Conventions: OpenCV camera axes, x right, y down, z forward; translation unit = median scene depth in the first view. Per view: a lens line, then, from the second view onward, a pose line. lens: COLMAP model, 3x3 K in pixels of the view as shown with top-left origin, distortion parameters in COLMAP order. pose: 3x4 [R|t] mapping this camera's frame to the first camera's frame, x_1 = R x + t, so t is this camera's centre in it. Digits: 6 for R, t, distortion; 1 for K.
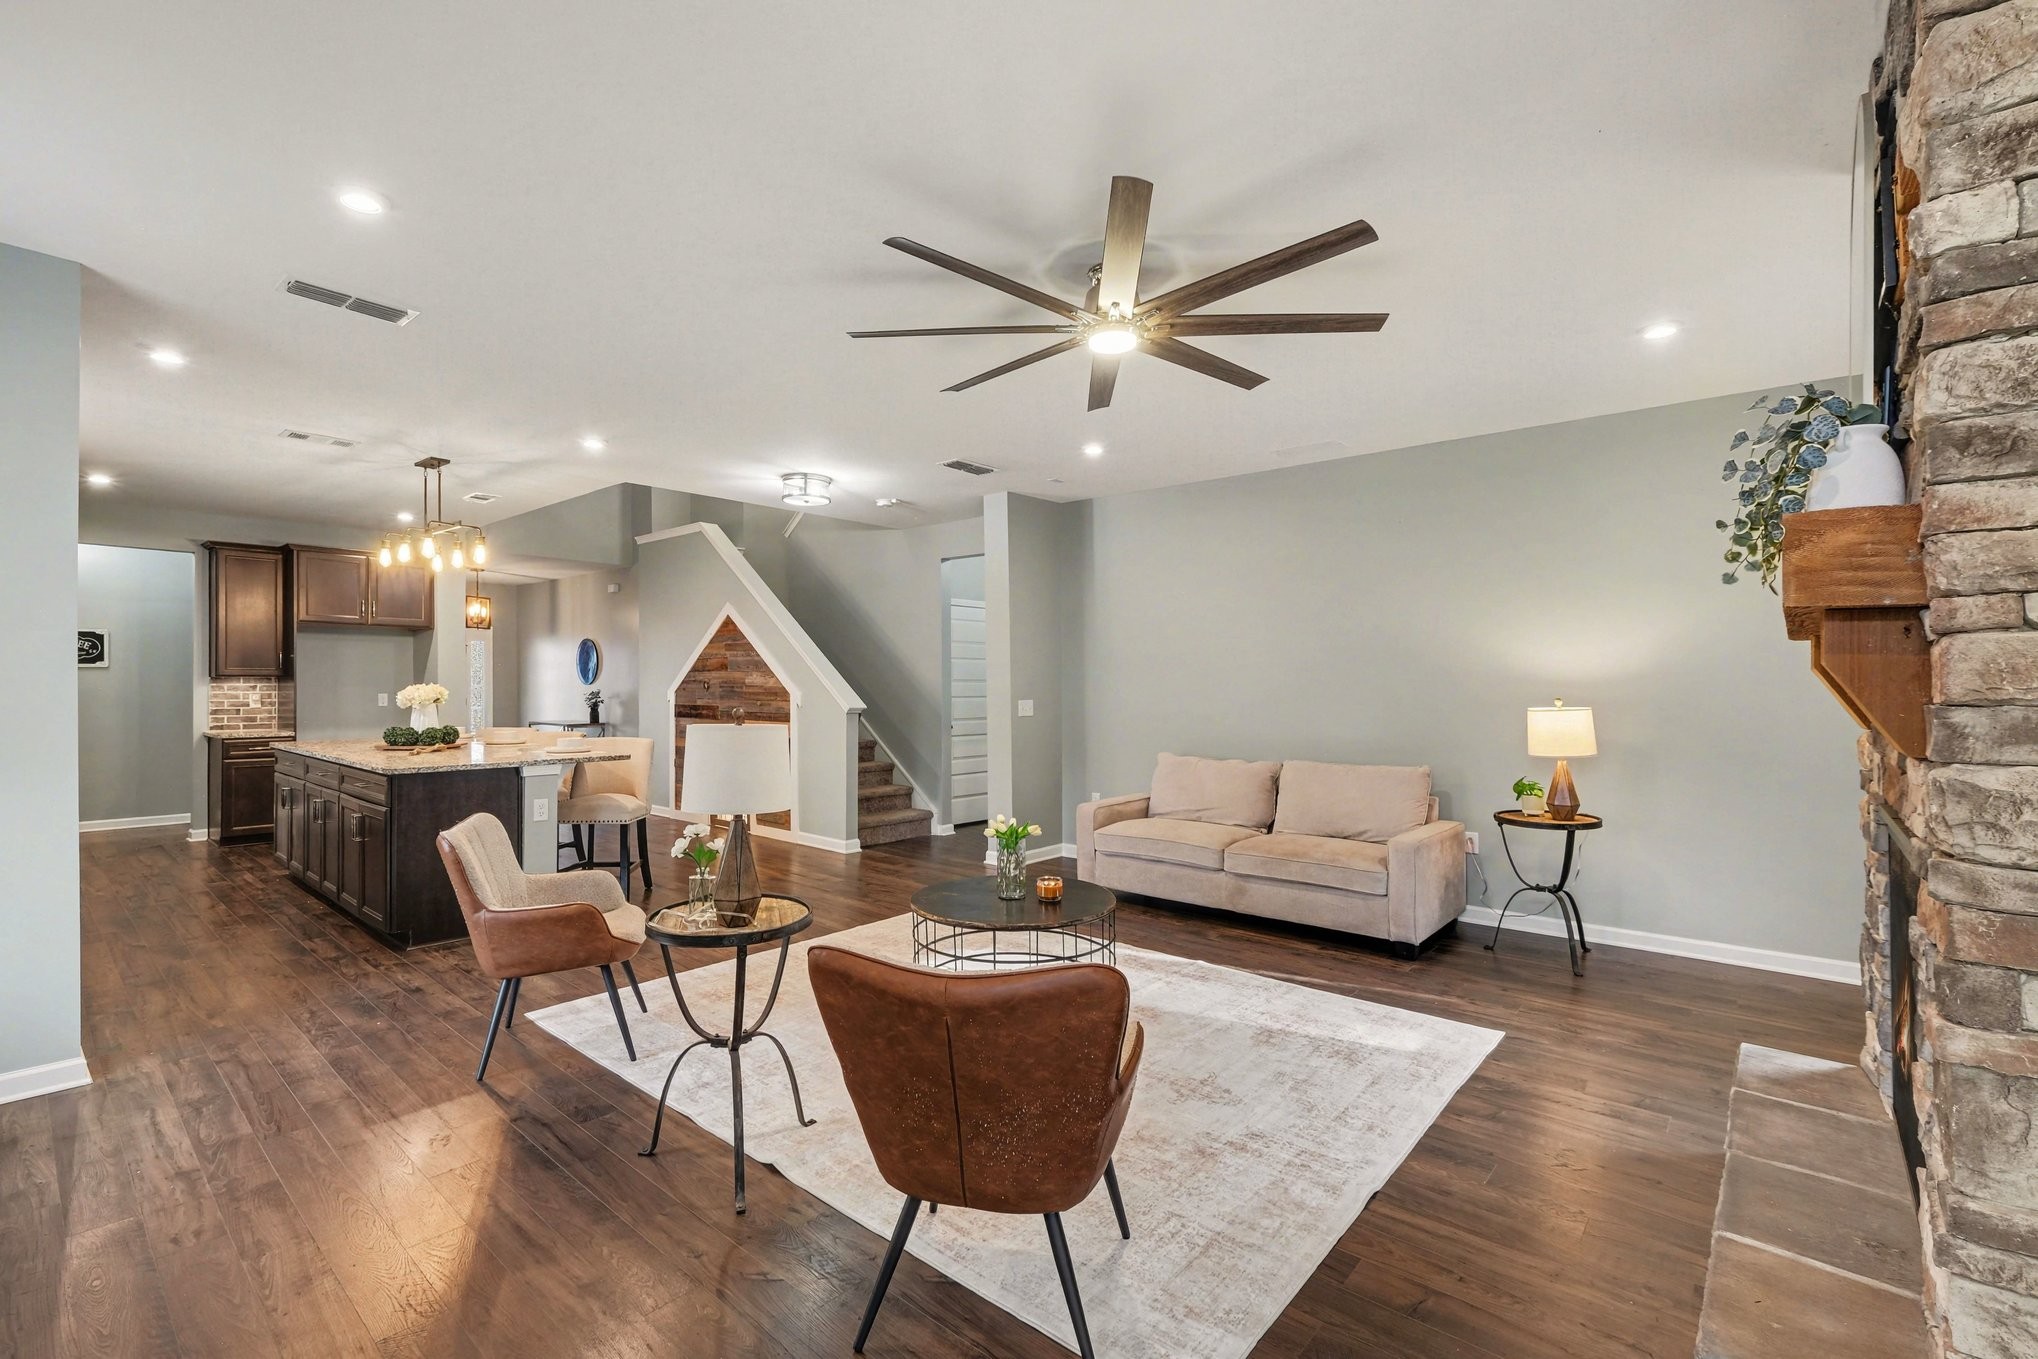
lens RADIAL K [[896.8, 0, 1008.5], [0, 896.8, 688.3], [0, 0, 1]] dist [-0.002031, -0.000292]
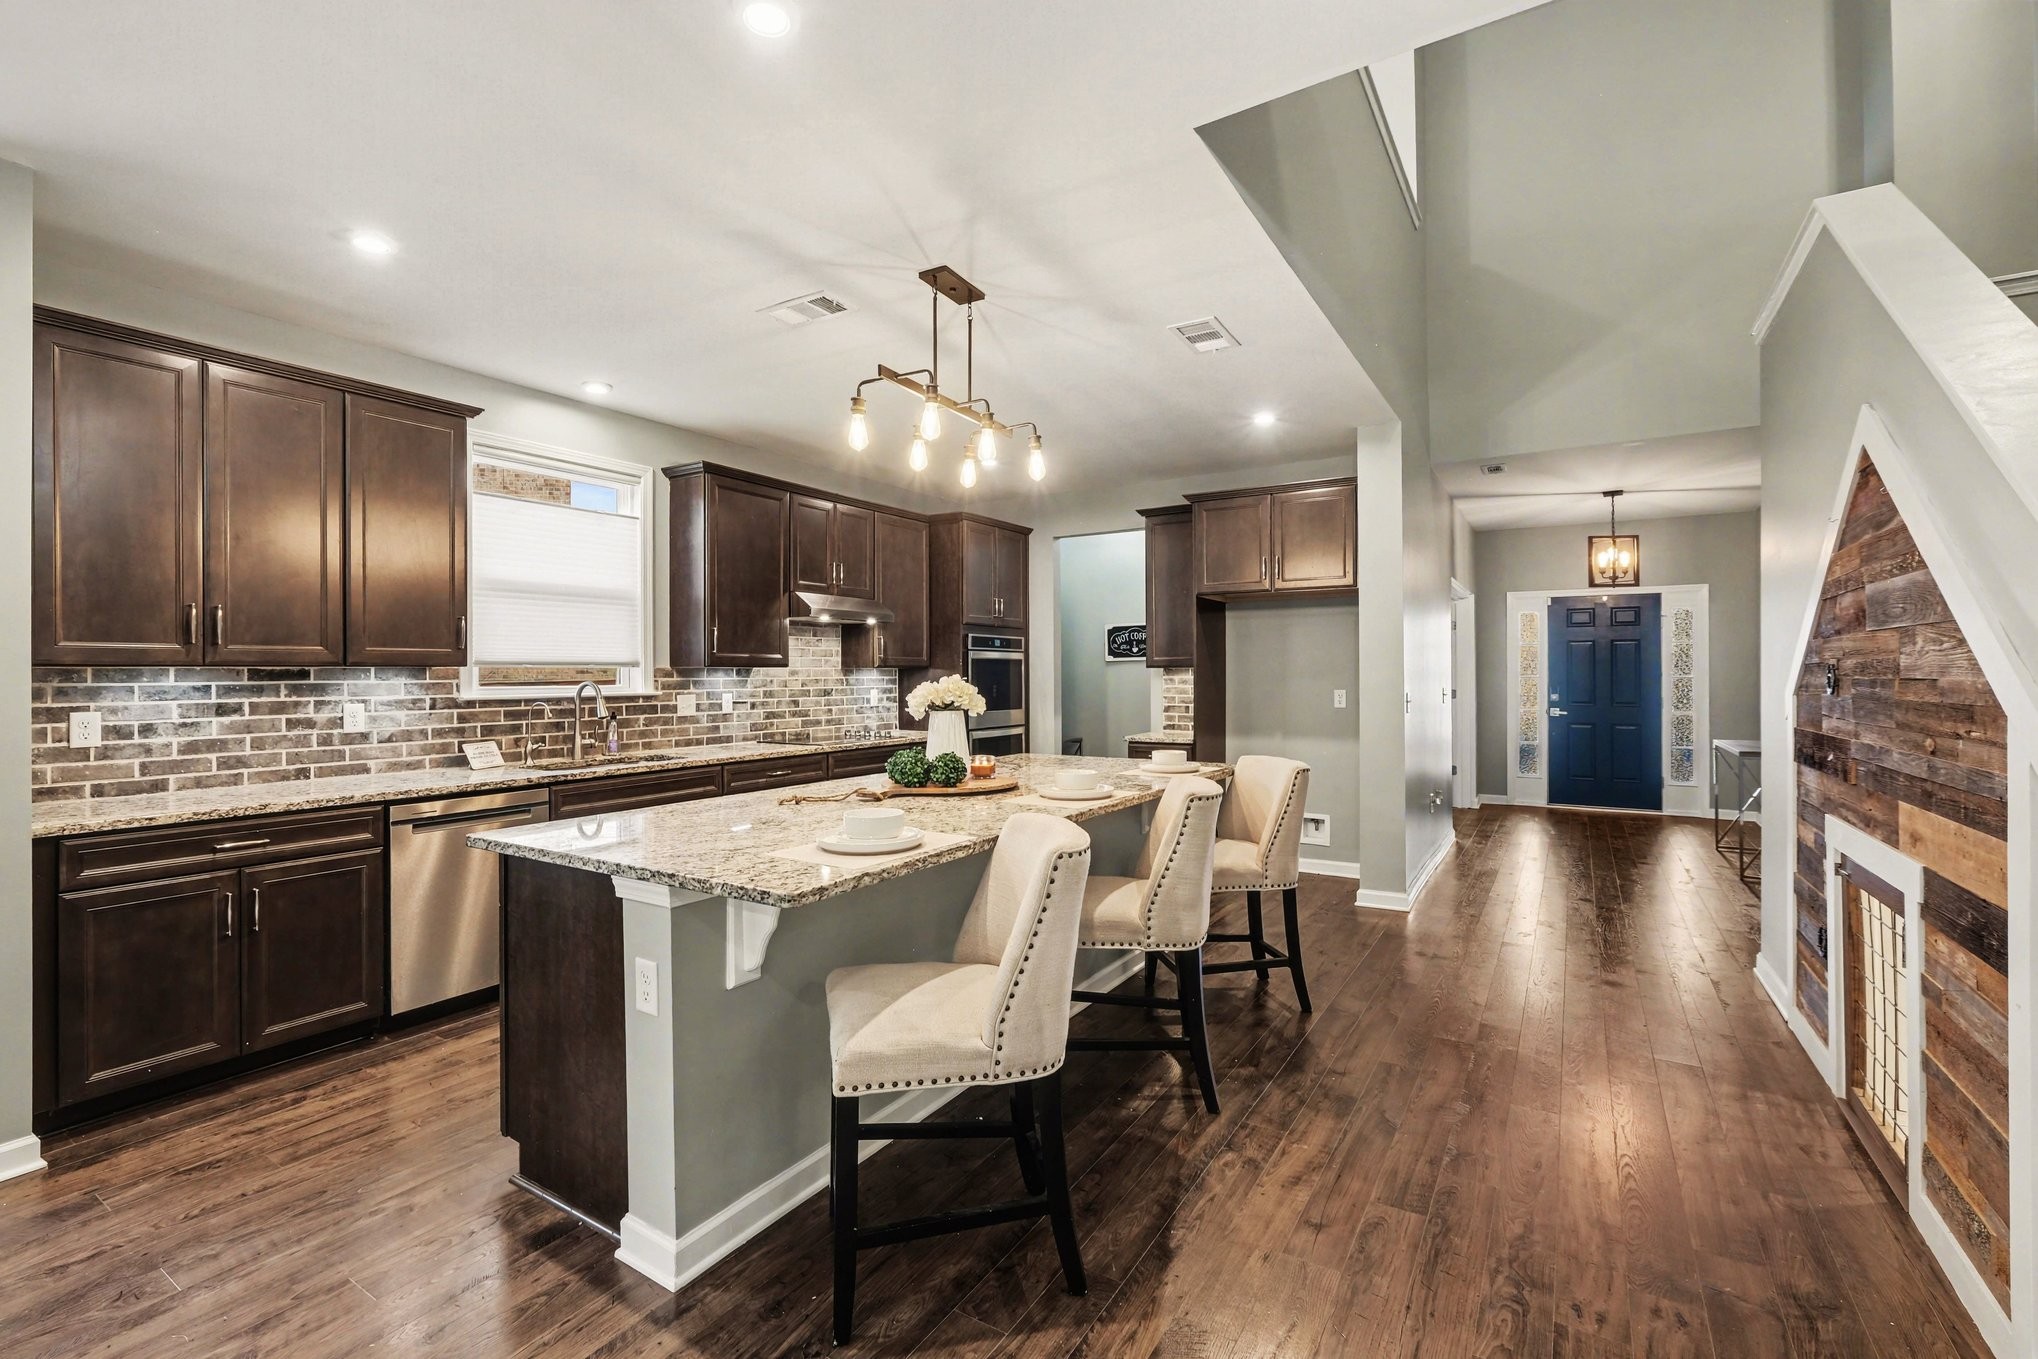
lens RADIAL K [[896.8, 0, 1003.7], [0, 896.8, 667.8], [0, 0, 1]] dist [-0.002031, -0.000292]
pose [[0.149532, -0.010303, -0.988703, -0.058282], [-0.000686, 0.999944, -0.010524, -0.003529], [0.988757, 0.002252, 0.149517, 0.699798]]
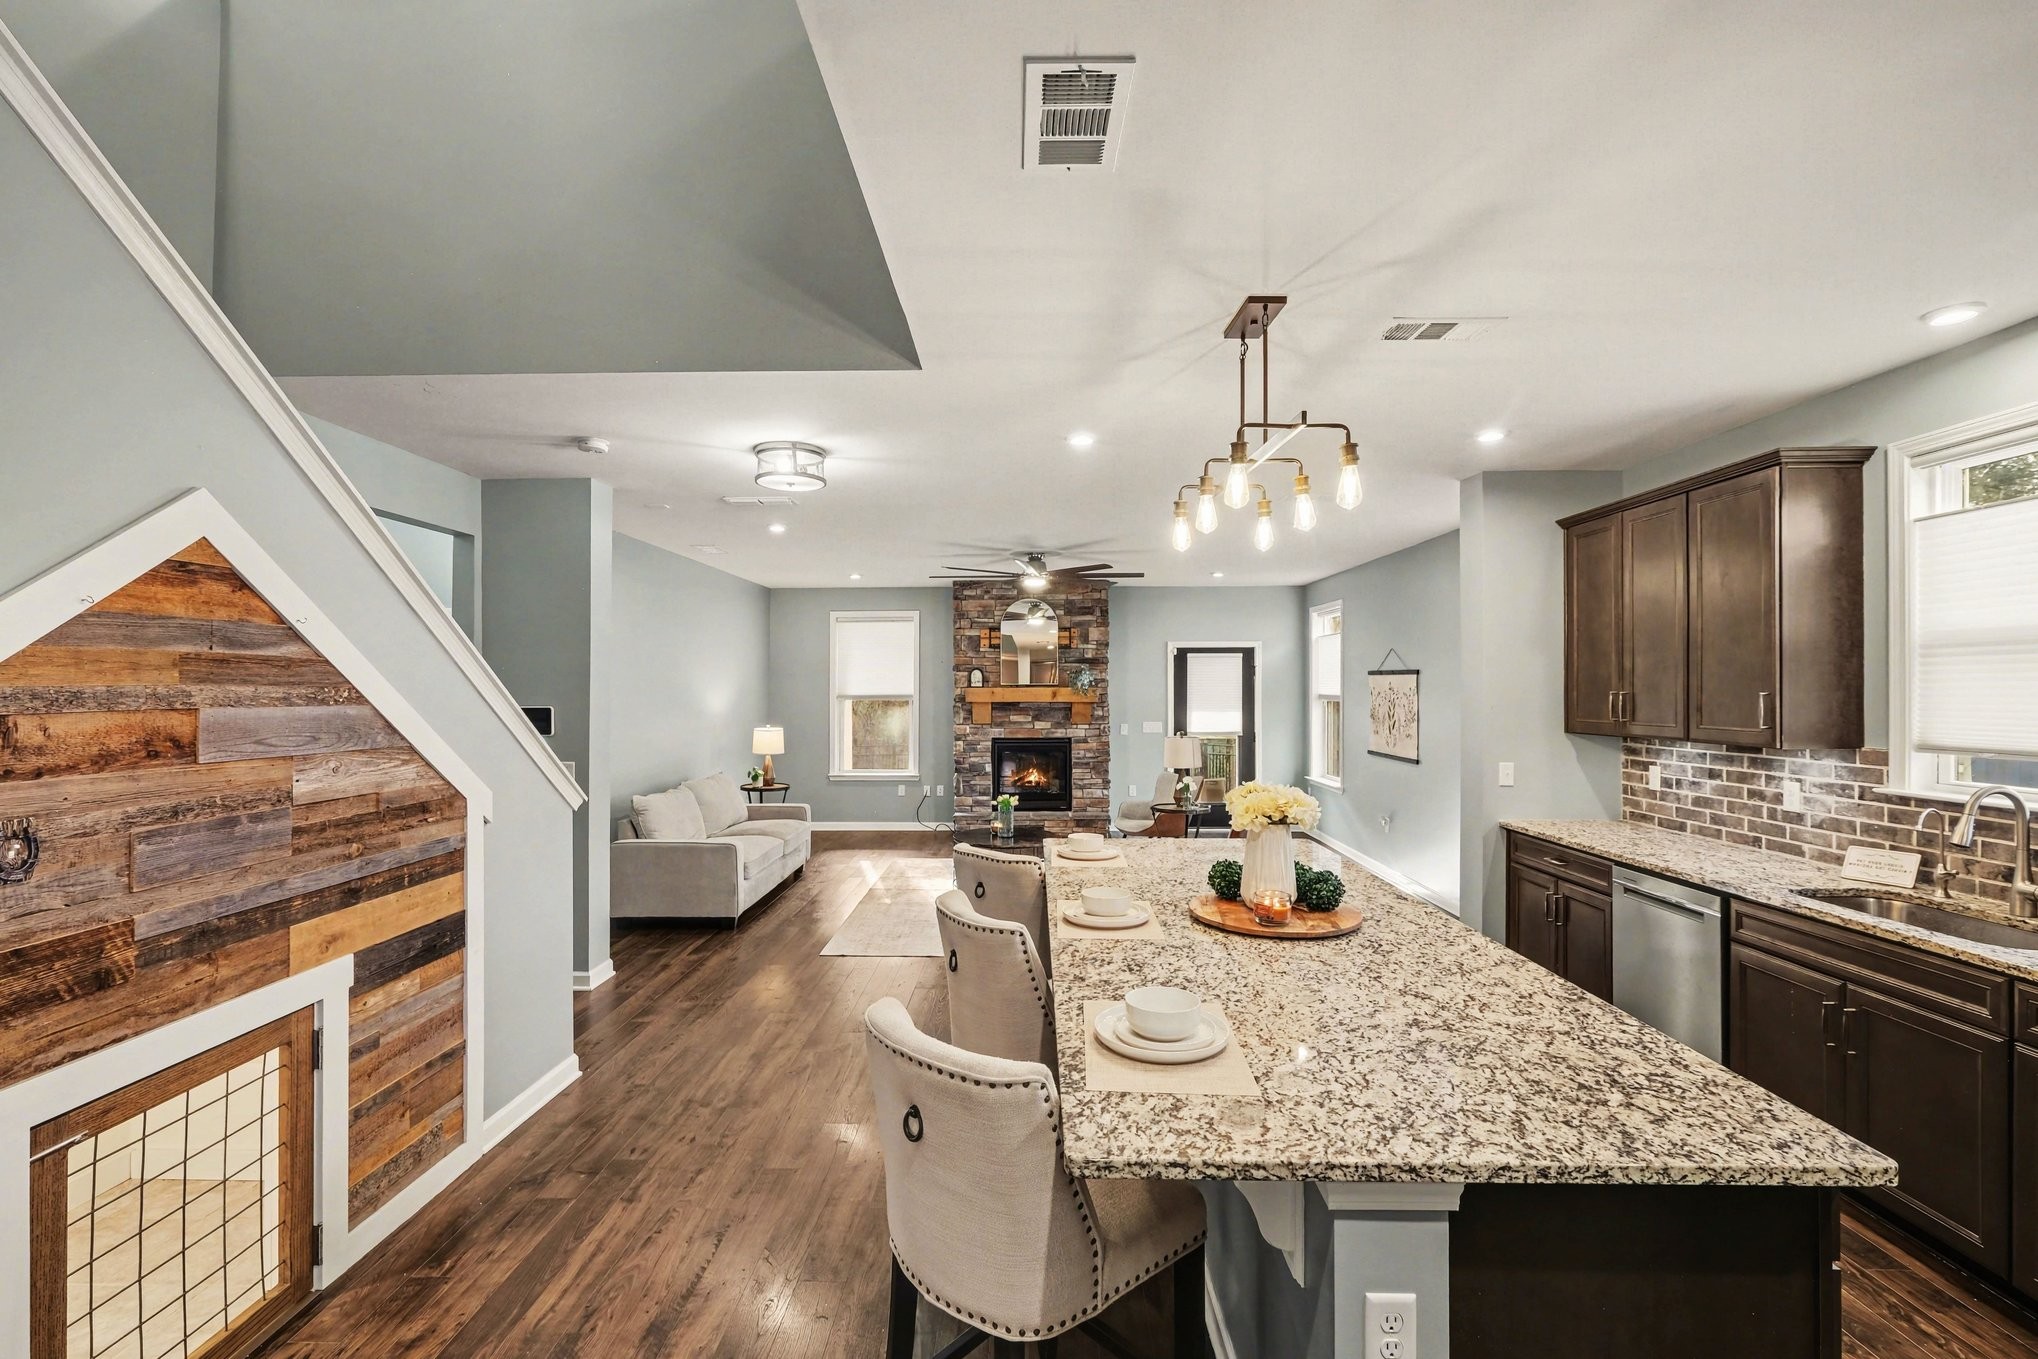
lens RADIAL K [[896.8, 0, 1009.8], [0, 896.8, 693.0], [0, 0, 1]] dist [-0.002031, -0.000292]
pose [[-0.645201, -0.005763, 0.763991, -0.683935], [0.004829, 0.999921, 0.011621, -0.043125], [-0.763998, 0.011187, -0.645122, 1.042424]]
